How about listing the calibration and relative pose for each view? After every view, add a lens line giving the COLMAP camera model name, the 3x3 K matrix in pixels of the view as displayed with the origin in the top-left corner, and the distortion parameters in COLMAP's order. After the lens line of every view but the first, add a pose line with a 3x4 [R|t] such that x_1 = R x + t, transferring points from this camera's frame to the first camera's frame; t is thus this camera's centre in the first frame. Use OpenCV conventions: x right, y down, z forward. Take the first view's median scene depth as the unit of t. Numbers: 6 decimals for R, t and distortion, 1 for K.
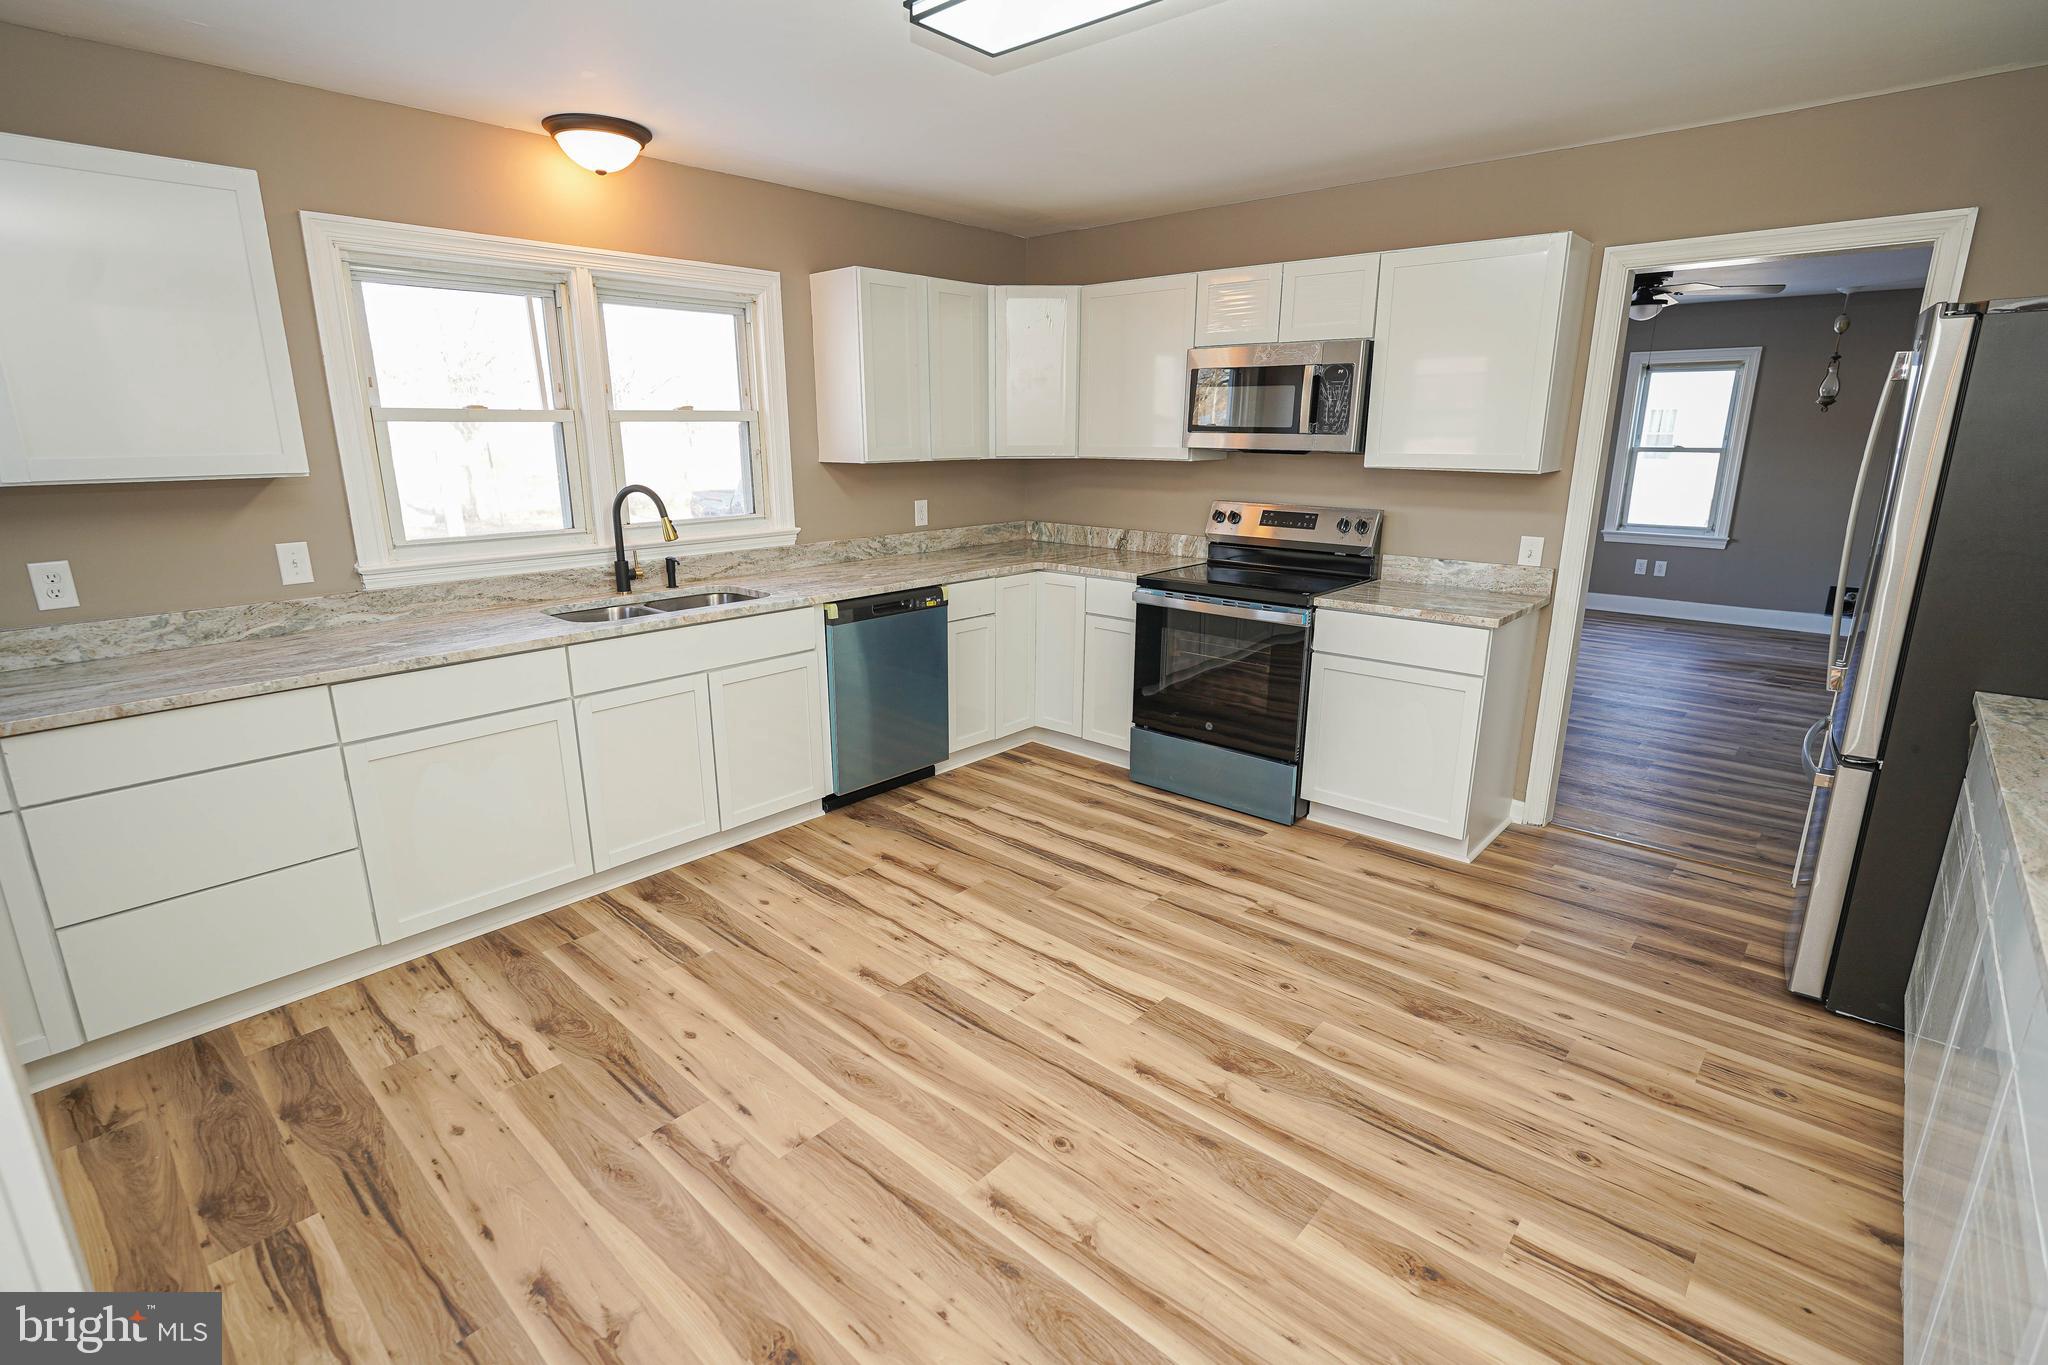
lens RADIAL K [[964.1, 0, 998.7], [0, 964.1, 687.6], [0, 0, 1]] dist [-0.012469, -0.001044]
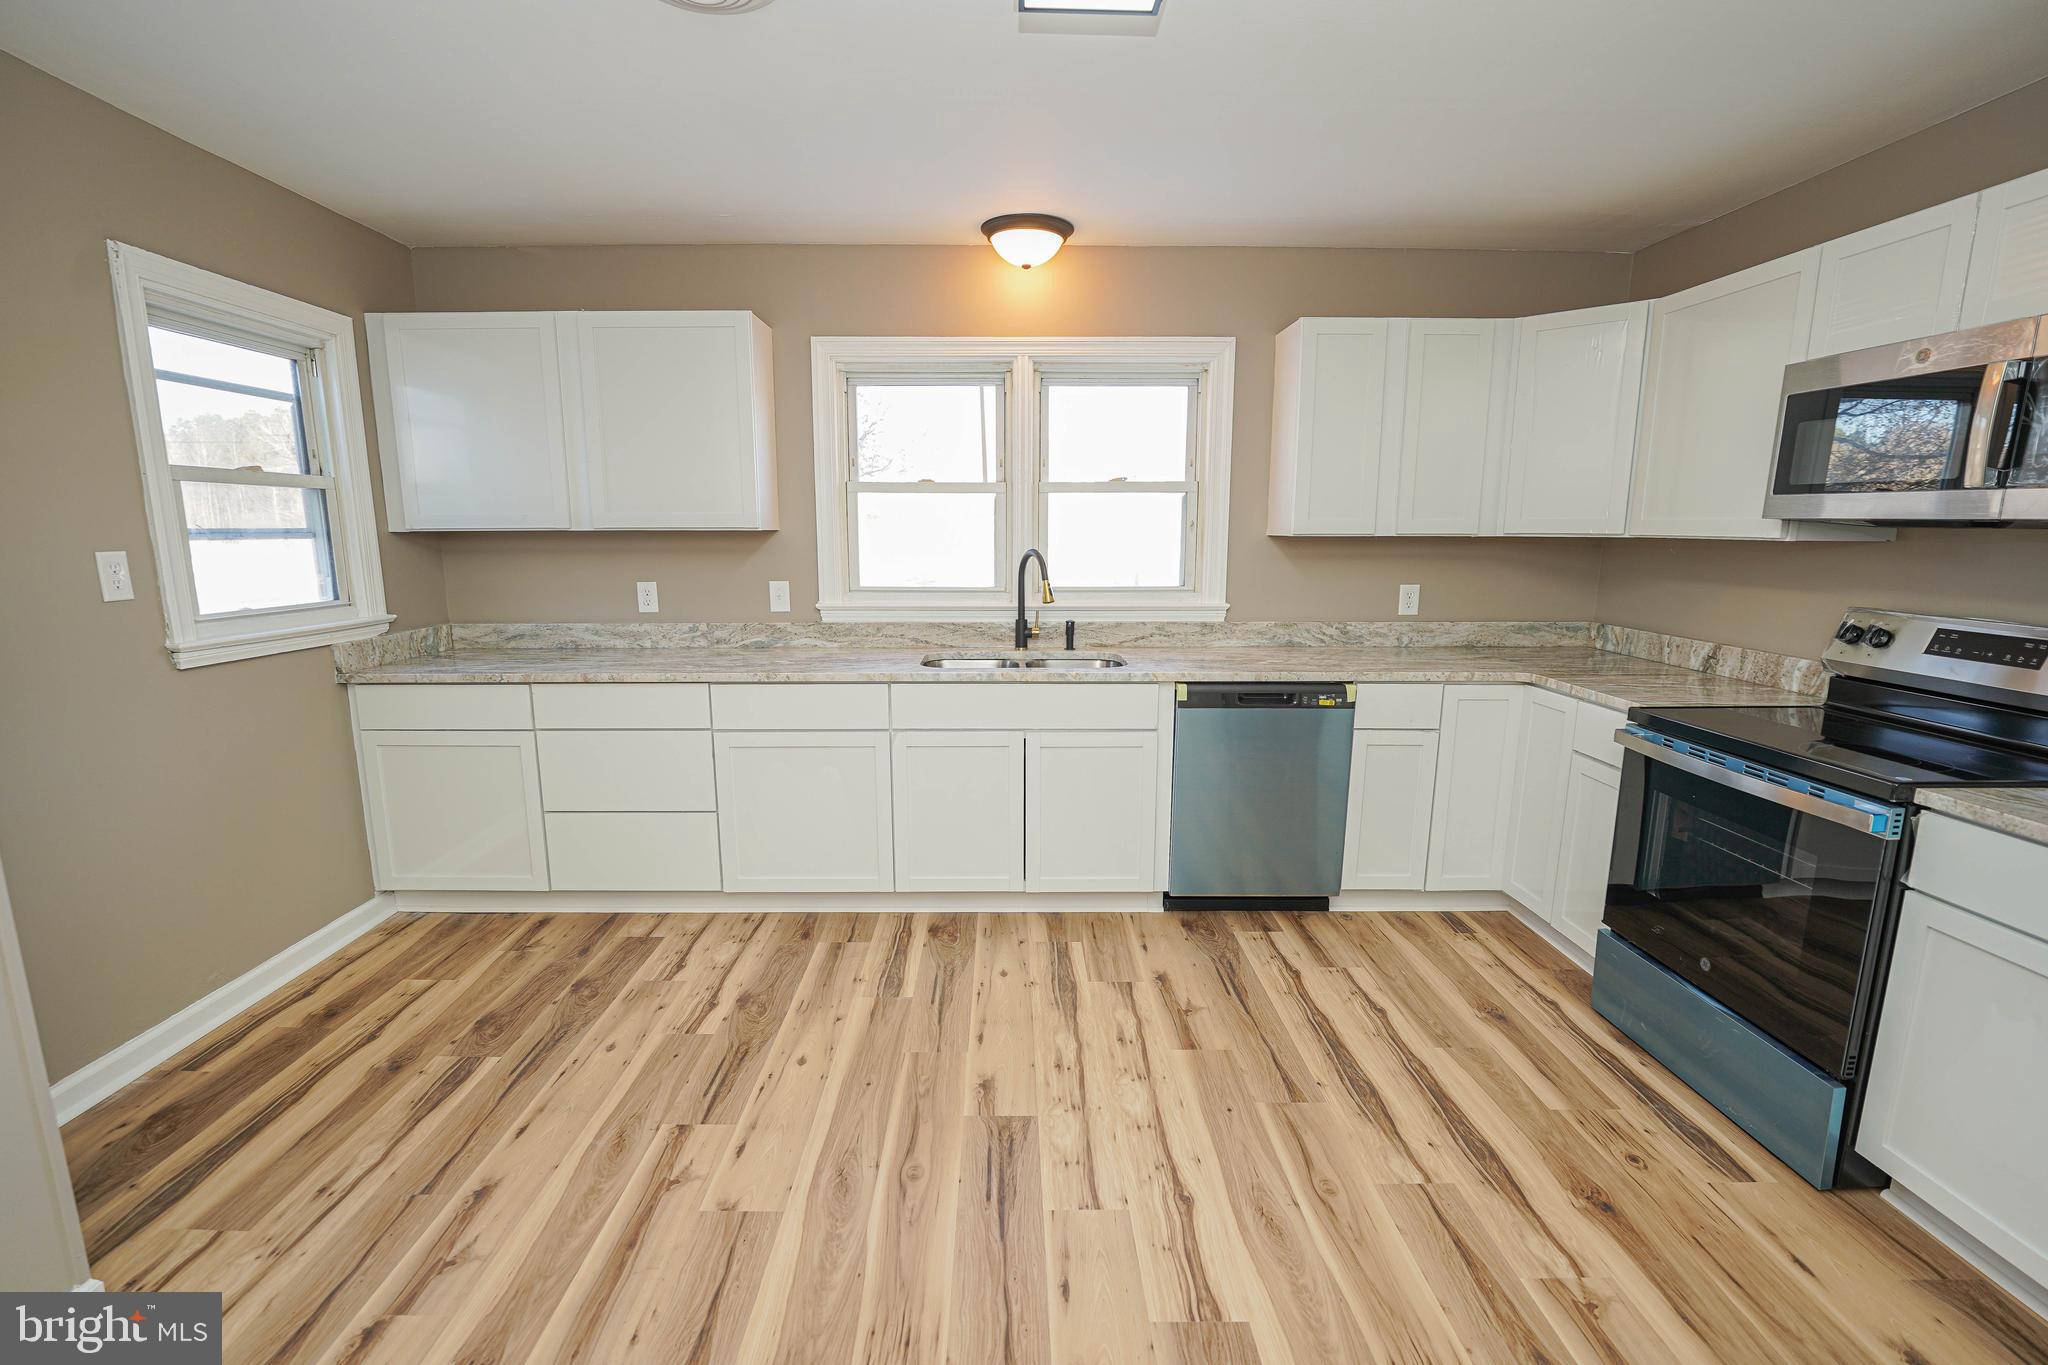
lens RADIAL K [[895.8, 0, 1001.8], [0, 895.8, 686.4], [0, 0, 1]] dist [-0.019353, 0.000021]
pose [[0.681660, 0.130719, -0.719897, 0.388855], [-0.191103, 0.981566, -0.002720, -0.061151], [0.706271, 0.139429, 0.694075, 0.360202]]
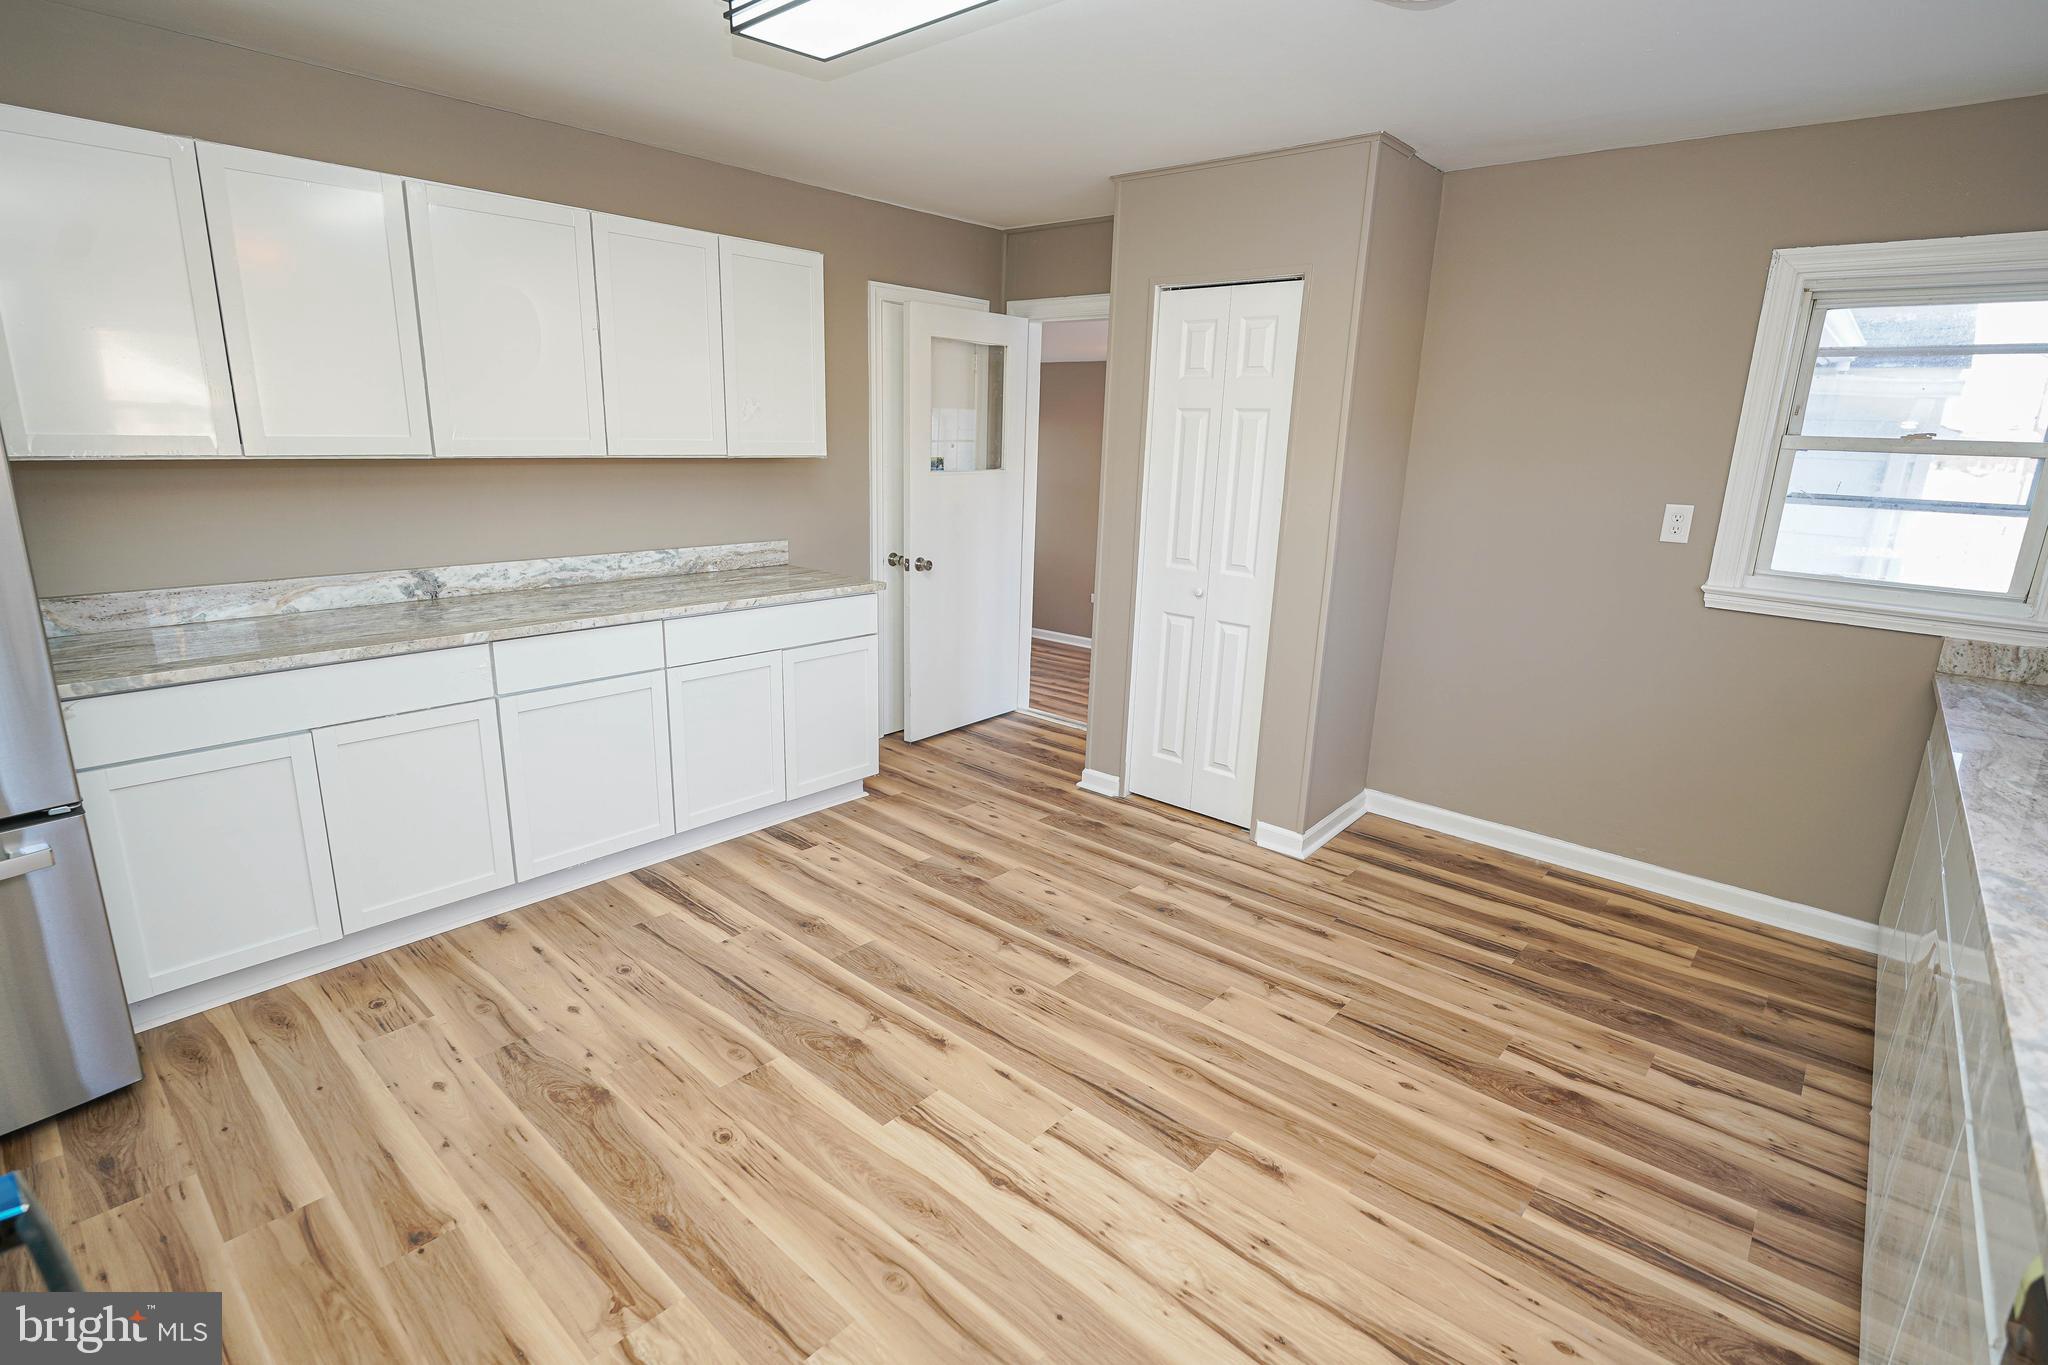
lens RADIAL K [[979.5, 0, 1009.7], [0, 979.5, 686.3], [0, 0, 1]] dist [-0.011643, -0.000799]
pose [[-0.999307, -0.021104, -0.030665, 0.089506], [-0.033475, 0.869793, 0.492279, -0.367084], [0.016283, 0.492965, -0.869897, 1.368841]]
